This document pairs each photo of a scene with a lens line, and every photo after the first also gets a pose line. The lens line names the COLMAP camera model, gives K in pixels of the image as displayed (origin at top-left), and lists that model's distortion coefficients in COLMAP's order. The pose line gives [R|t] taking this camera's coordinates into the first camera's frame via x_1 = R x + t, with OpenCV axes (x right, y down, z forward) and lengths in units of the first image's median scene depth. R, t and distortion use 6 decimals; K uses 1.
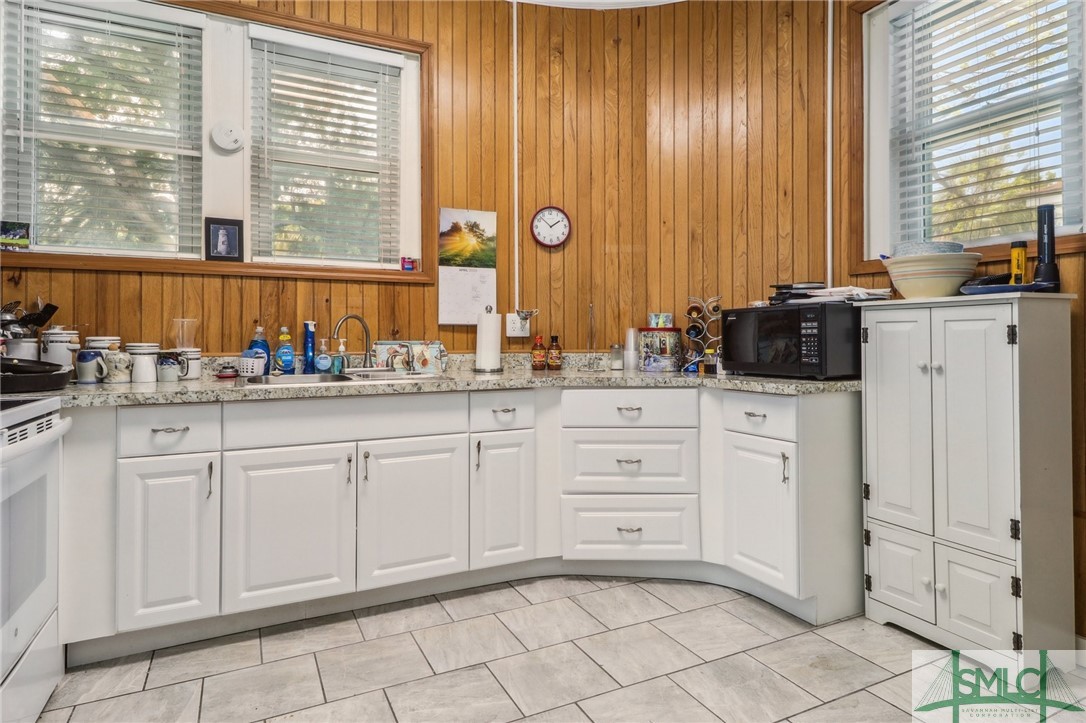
lens RADIAL K [[616.4, 0, 540.4], [0, 616.4, 338.2], [0, 0, 1]] dist [0.006014, -0.000862]
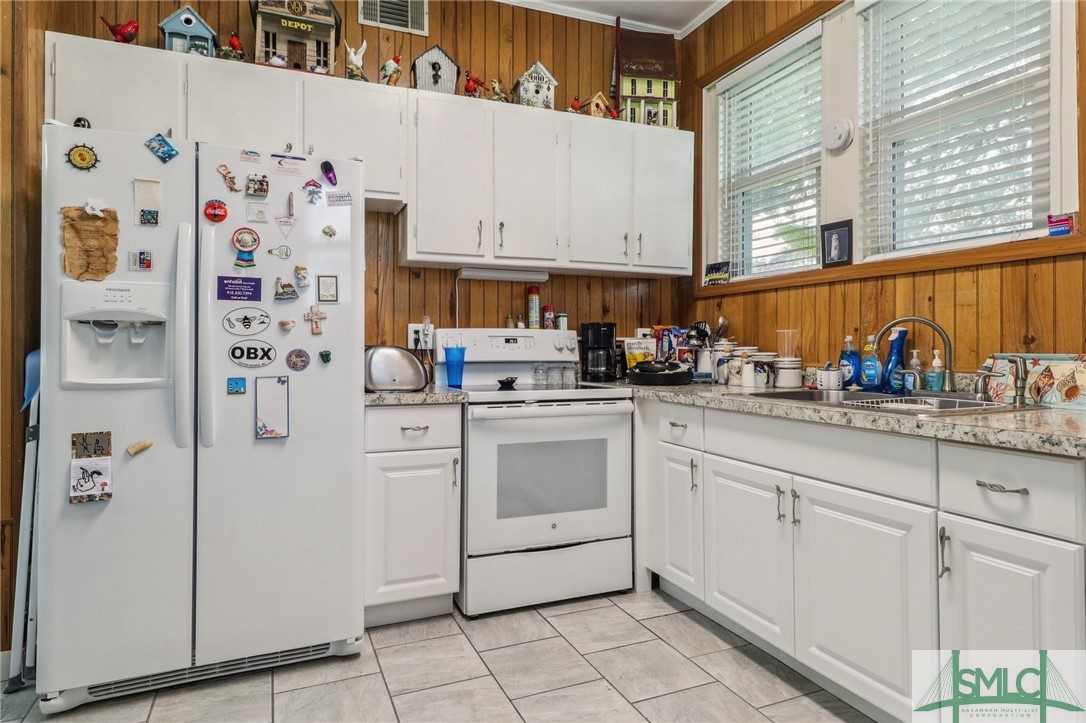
lens RADIAL K [[616.4, 0, 540.4], [0, 616.4, 338.2], [0, 0, 1]] dist [0.006014, -0.000862]
pose [[-0.048923, -0.012421, -0.998725, 0.466118], [-0.000459, 0.999923, -0.012414, -0.003386], [0.998802, -0.000149, -0.048924, 0.603869]]
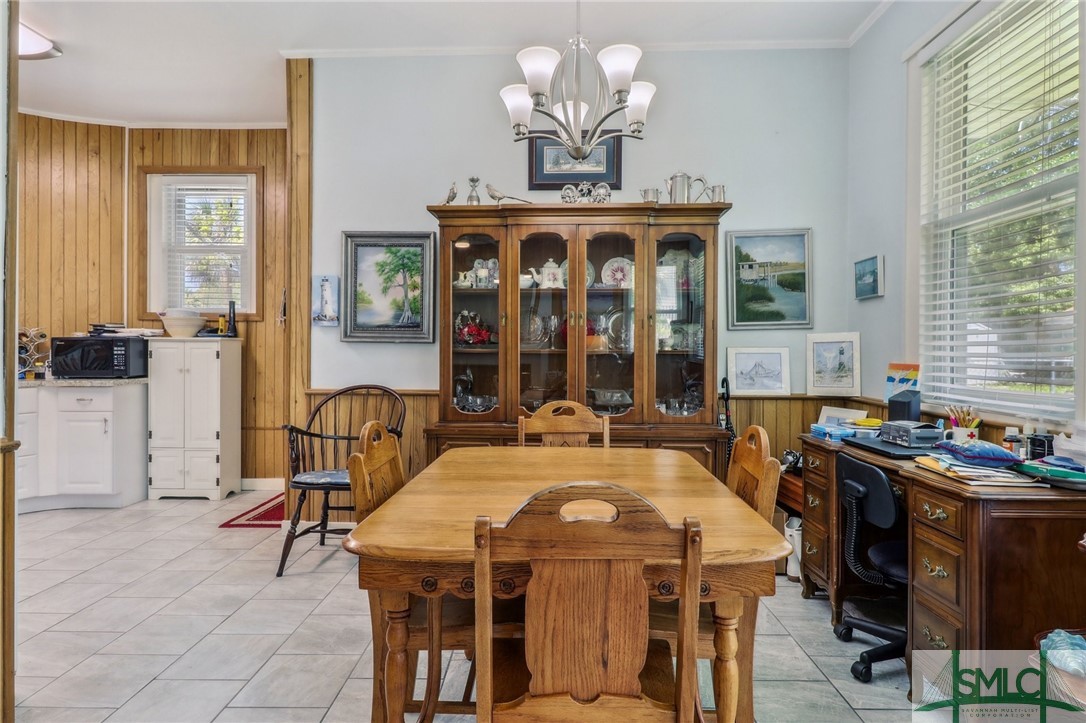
lens RADIAL K [[609.5, 0, 543.6], [0, 609.5, 349.4], [0, 0, 1]] dist [0.020889, -0.001699]
pose [[0.453567, 0.008579, 0.891181, -0.618428], [-0.008233, 0.999951, -0.005436, -0.019913], [-0.891184, -0.004871, 0.453615, -0.951583]]
